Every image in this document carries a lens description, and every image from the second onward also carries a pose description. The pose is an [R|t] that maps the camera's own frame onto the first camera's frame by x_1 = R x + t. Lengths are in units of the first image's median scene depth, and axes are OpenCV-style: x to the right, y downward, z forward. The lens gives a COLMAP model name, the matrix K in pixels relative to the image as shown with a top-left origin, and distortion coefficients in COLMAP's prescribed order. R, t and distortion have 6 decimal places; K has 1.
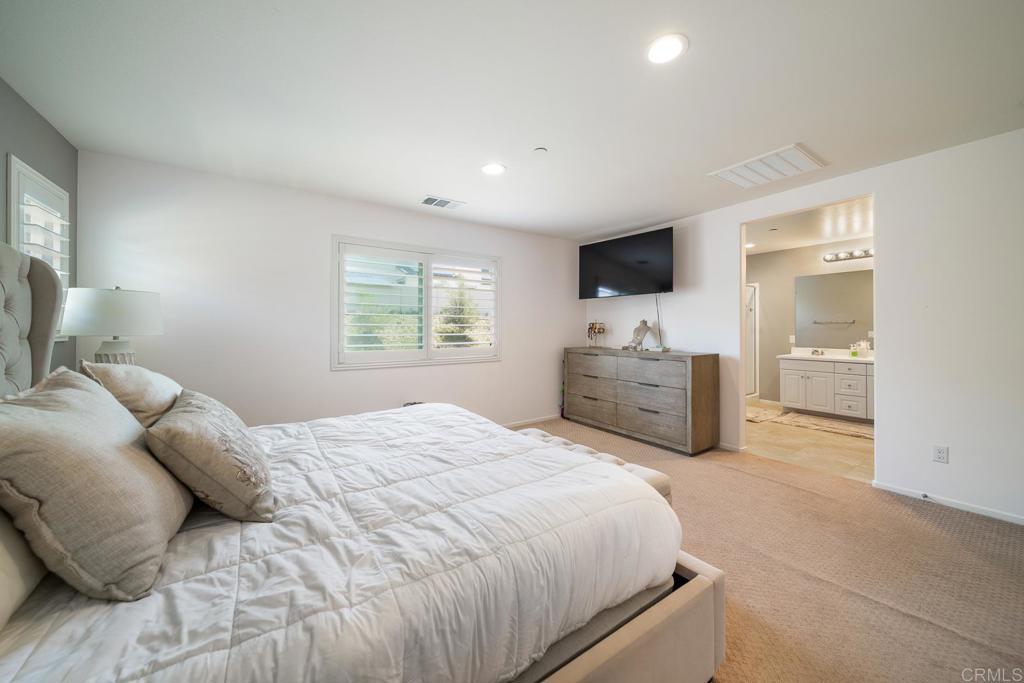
lens RADIAL K [[361.1, 0, 511.9], [0, 361.1, 328.0], [0, 0, 1]] dist [-0.000177, -0.000026]
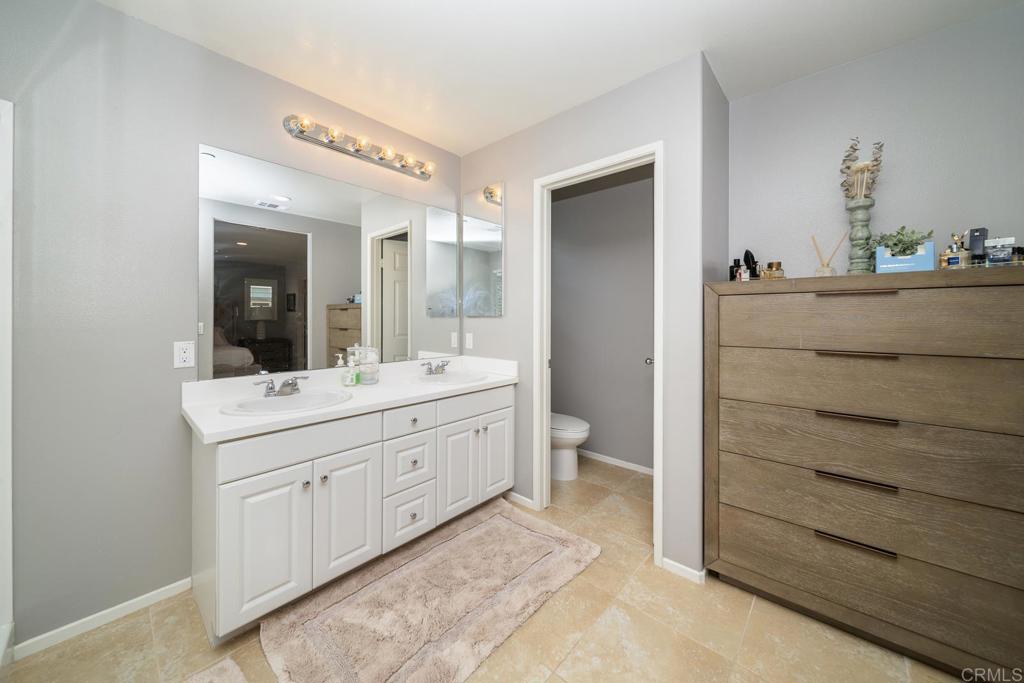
lens RADIAL K [[367.3, 0, 502.5], [0, 367.3, 318.3], [0, 0, 1]] dist [-0.001056, -0.000198]
pose [[-0.227961, 0.004108, 0.973662, 0.457970], [-0.004652, 0.999975, -0.005308, 0.002913], [-0.973659, -0.005739, -0.227936, 0.875725]]
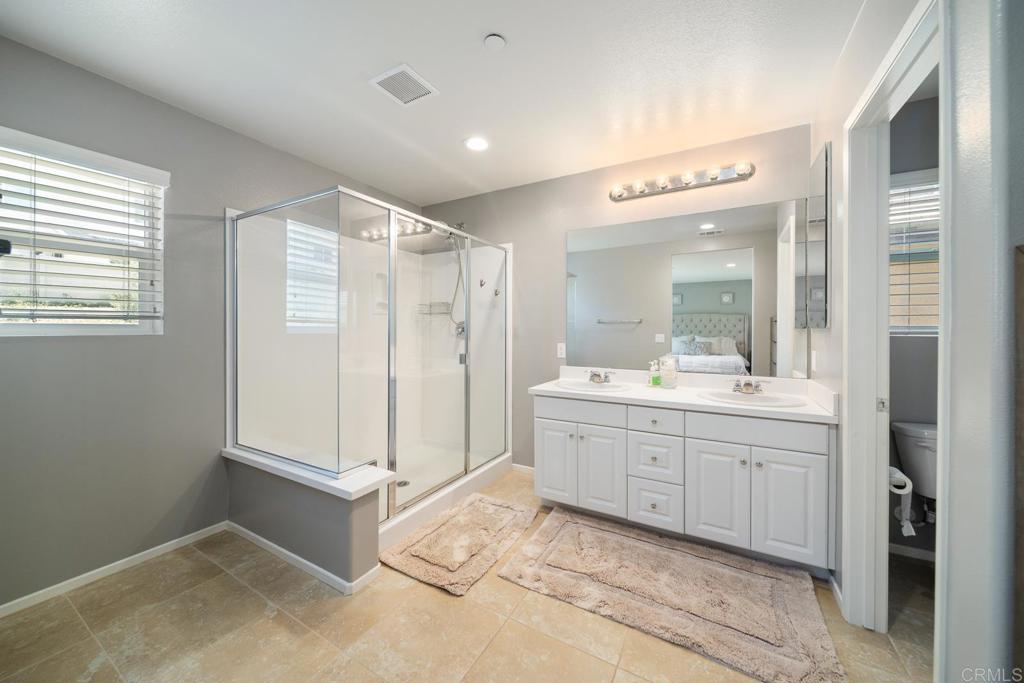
lens RADIAL K [[361.1, 0, 511.9], [0, 361.1, 328.0], [0, 0, 1]] dist [-0.000177, -0.000026]
pose [[0.898590, 0.005413, 0.438755, 0.509365], [-0.005565, 0.999984, -0.000939, -0.000644], [-0.438753, -0.001598, 0.898606, 0.593298]]
